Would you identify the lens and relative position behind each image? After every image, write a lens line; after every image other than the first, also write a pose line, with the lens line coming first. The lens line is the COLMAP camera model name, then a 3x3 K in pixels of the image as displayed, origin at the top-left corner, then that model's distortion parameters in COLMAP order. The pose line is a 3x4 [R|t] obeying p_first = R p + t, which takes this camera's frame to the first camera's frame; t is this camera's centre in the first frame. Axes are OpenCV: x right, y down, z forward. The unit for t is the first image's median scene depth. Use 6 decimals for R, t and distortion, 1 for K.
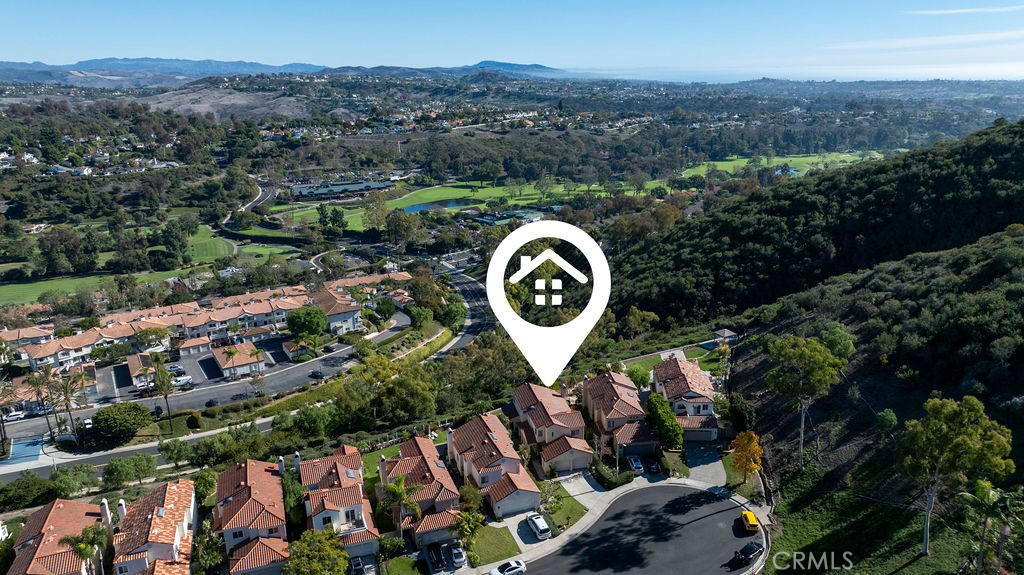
lens RADIAL K [[719.3, 0, 512.0], [0, 719.3, 287.5], [0, 0, 1]] dist [-0.021331, 0.002354]
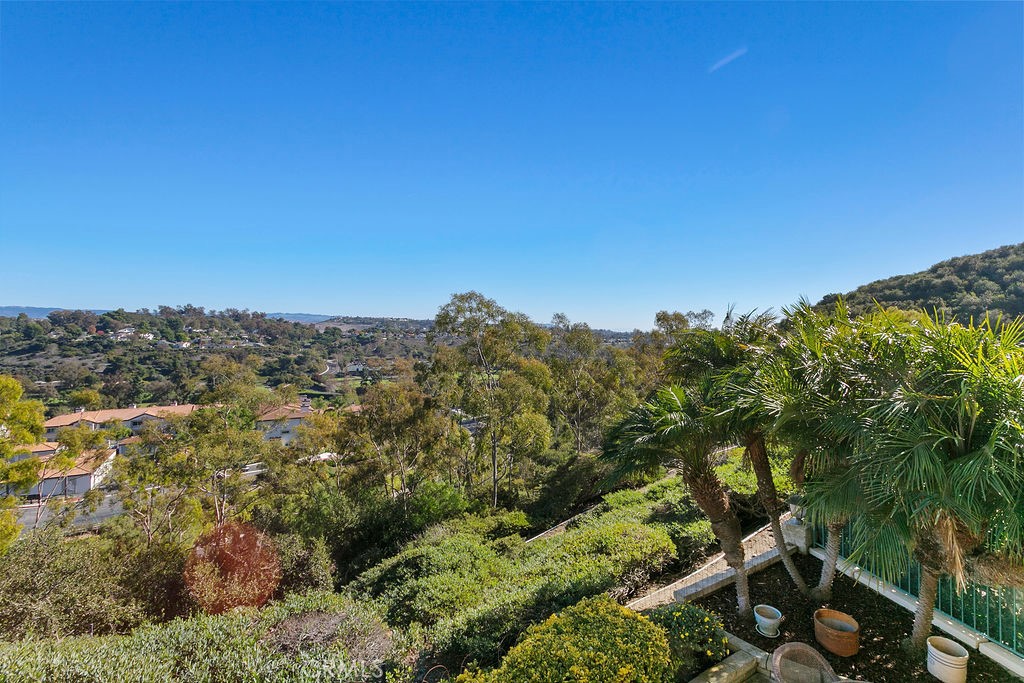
lens RADIAL K [[486.5, 0, 512.6], [0, 486.5, 335.3], [0, 0, 1]] dist [0.012829, -0.000215]
pose [[0.998714, 0.026023, -0.043521, 0.005518], [-0.036986, 0.960976, -0.274150, 0.033675], [0.034688, 0.275407, 0.960702, 0.213717]]
